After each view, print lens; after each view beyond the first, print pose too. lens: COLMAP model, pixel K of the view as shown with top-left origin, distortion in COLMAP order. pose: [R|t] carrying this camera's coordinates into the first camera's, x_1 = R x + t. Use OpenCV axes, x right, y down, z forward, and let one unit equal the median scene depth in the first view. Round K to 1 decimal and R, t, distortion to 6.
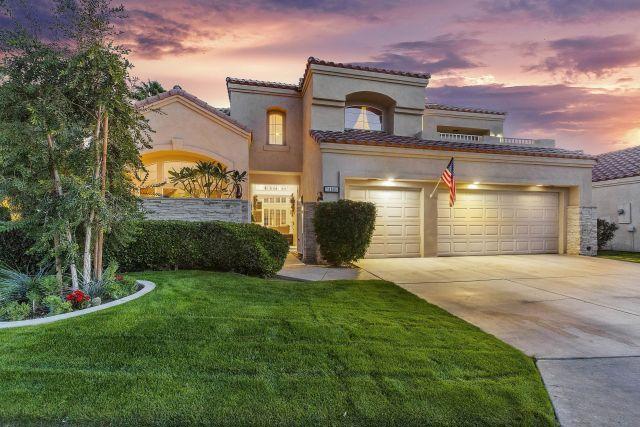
lens RADIAL K [[289.6, 0, 316.5], [0, 289.6, 223.1], [0, 0, 1]] dist [0.001312, 0.000395]
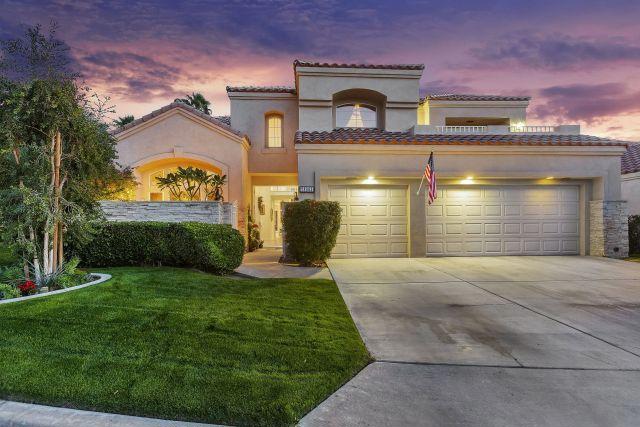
lens RADIAL K [[289.6, 0, 316.5], [0, 289.6, 223.1], [0, 0, 1]] dist [0.001312, 0.000395]
pose [[0.985857, -0.008198, -0.167387, 0.210017], [0.008577, 0.999962, 0.001546, 0.000379], [0.167368, -0.002960, 0.985890, 0.002210]]
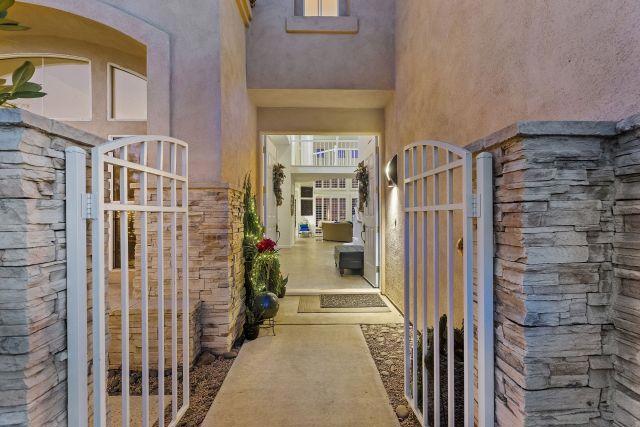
lens RADIAL K [[289.6, 0, 316.5], [0, 289.6, 223.1], [0, 0, 1]] dist [0.001312, 0.000395]
pose [[0.979248, 0.006203, -0.202572, -0.083068], [0.001771, 0.999231, 0.039158, -0.031771], [0.202659, -0.038704, 0.978484, 0.743403]]
